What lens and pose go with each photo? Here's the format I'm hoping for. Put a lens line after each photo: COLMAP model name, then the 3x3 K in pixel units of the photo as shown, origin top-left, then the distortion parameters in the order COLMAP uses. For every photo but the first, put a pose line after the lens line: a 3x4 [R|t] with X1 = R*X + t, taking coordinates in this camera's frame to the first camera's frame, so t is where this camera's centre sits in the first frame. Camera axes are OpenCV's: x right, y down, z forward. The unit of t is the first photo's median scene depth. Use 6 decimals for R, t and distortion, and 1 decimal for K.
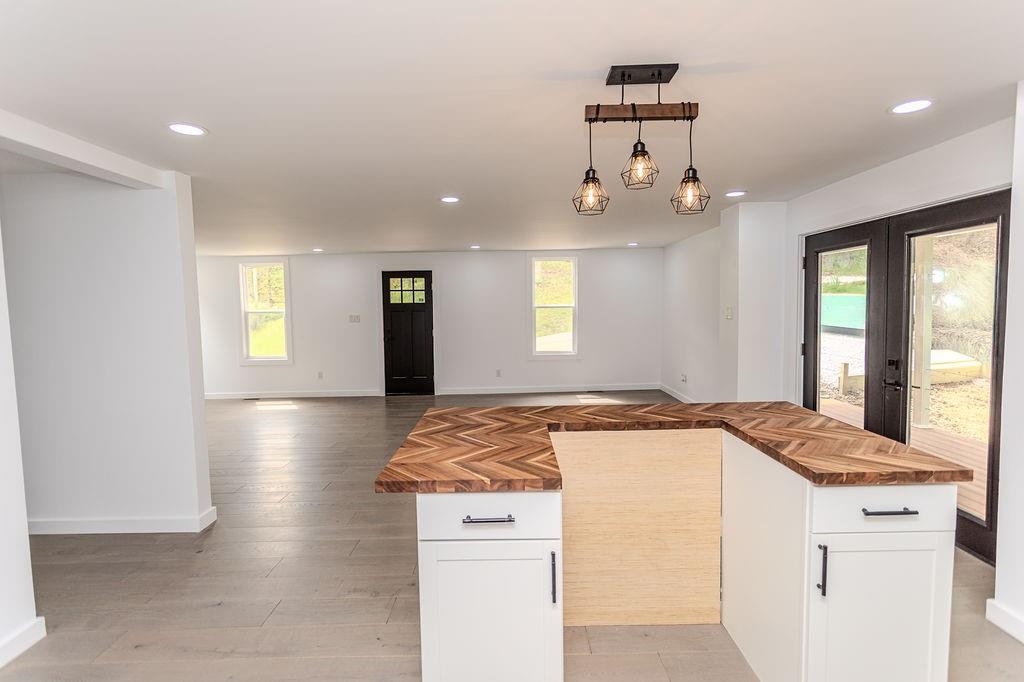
lens RADIAL K [[479.4, 0, 512.0], [0, 479.4, 341.0], [0, 0, 1]] dist [0.000436, 0.000072]
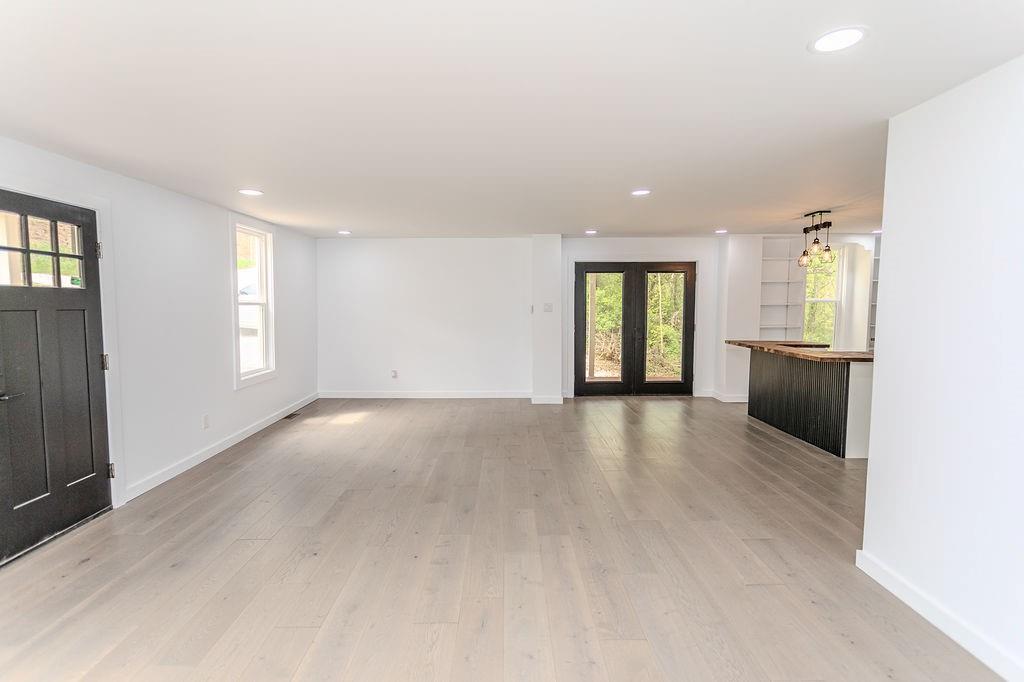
lens RADIAL K [[479.4, 0, 512.0], [0, 479.4, 341.0], [0, 0, 1]] dist [0.000436, 0.000072]
pose [[-0.017527, -0.065476, 0.997700, -0.587594], [0.078585, 0.994676, 0.066658, -0.035691], [-0.996753, 0.079573, -0.012288, 0.658017]]
